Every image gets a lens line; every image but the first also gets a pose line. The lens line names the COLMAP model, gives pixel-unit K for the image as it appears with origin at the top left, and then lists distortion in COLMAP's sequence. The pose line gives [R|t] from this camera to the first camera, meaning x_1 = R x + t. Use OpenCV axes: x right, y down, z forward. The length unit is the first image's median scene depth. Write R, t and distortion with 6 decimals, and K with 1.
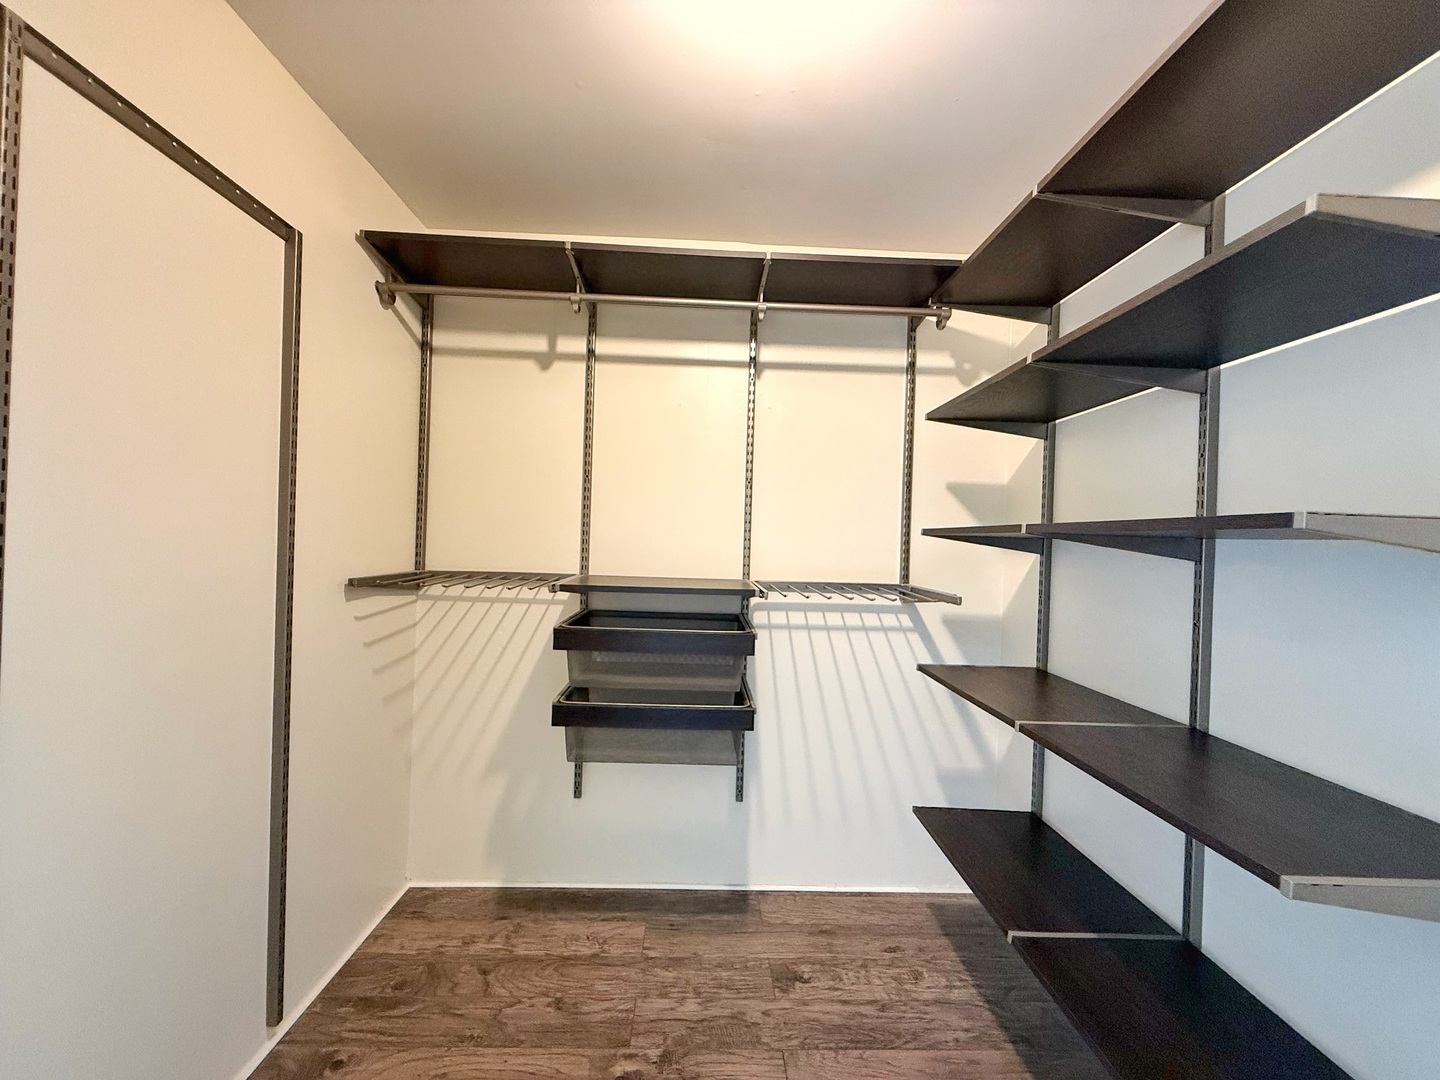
lens RADIAL K [[573.8, 0, 717.3], [0, 573.8, 539.3], [0, 0, 1]] dist [-0.000561, 0.000360]
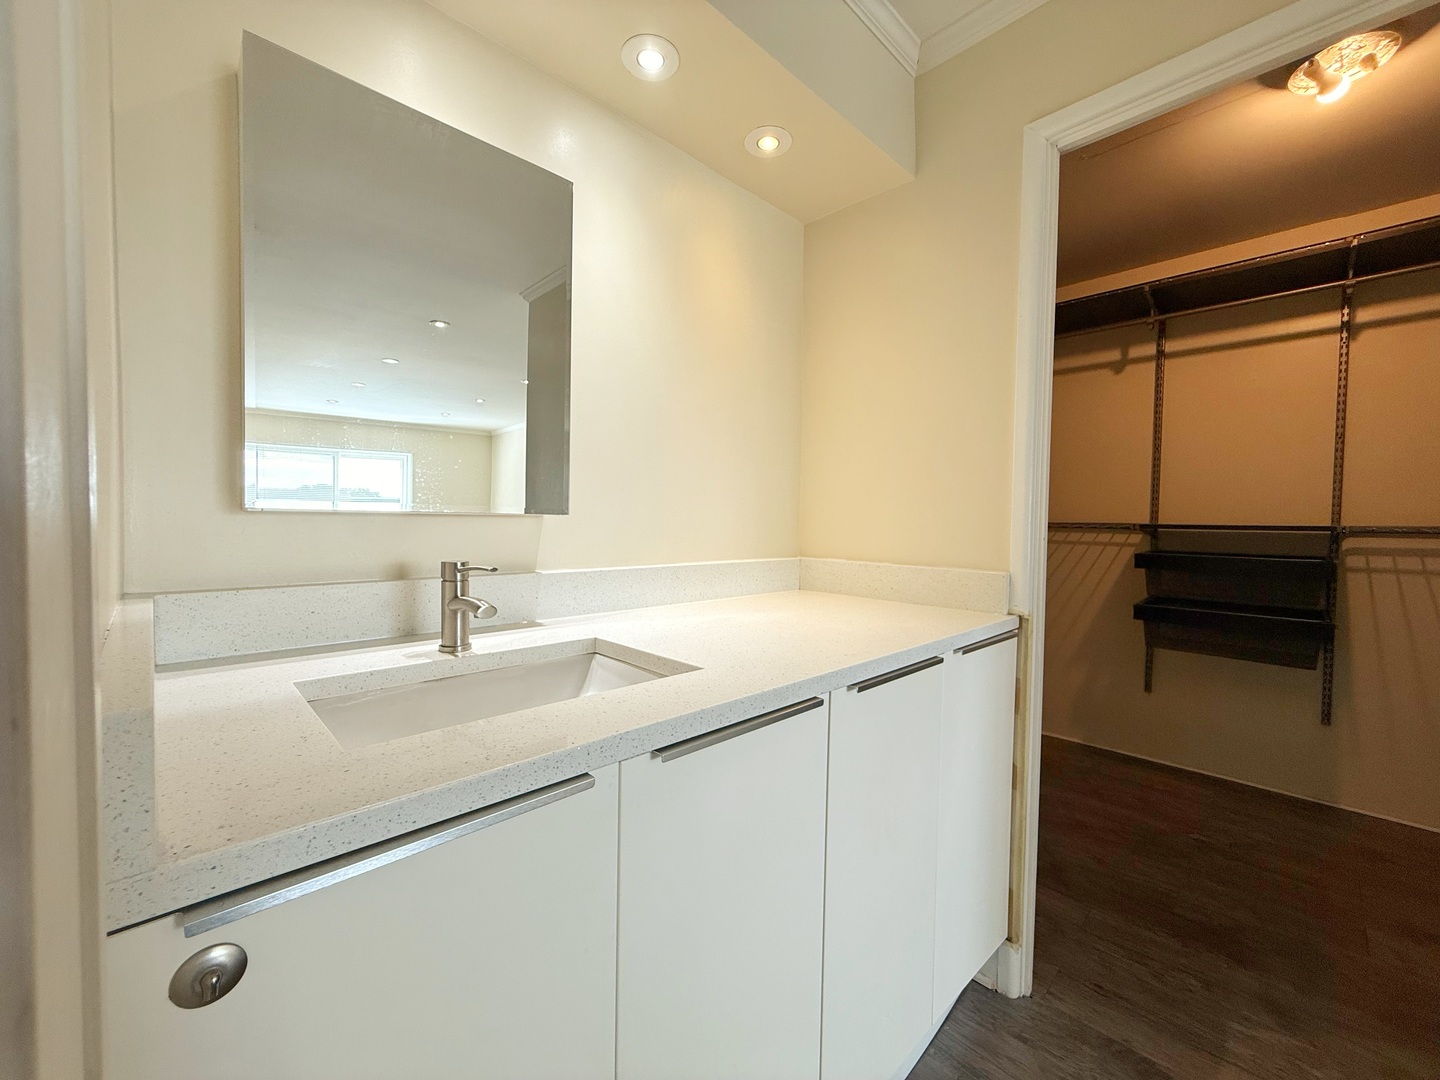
lens RADIAL K [[573.8, 0, 715.5], [0, 573.8, 535.8], [0, 0, 1]] dist [-0.000561, 0.000360]
pose [[0.673652, 0.001432, -0.739047, 0.062390], [0.004221, 0.999974, 0.005785, 0.077804], [0.739037, -0.007016, 0.673629, -0.627819]]
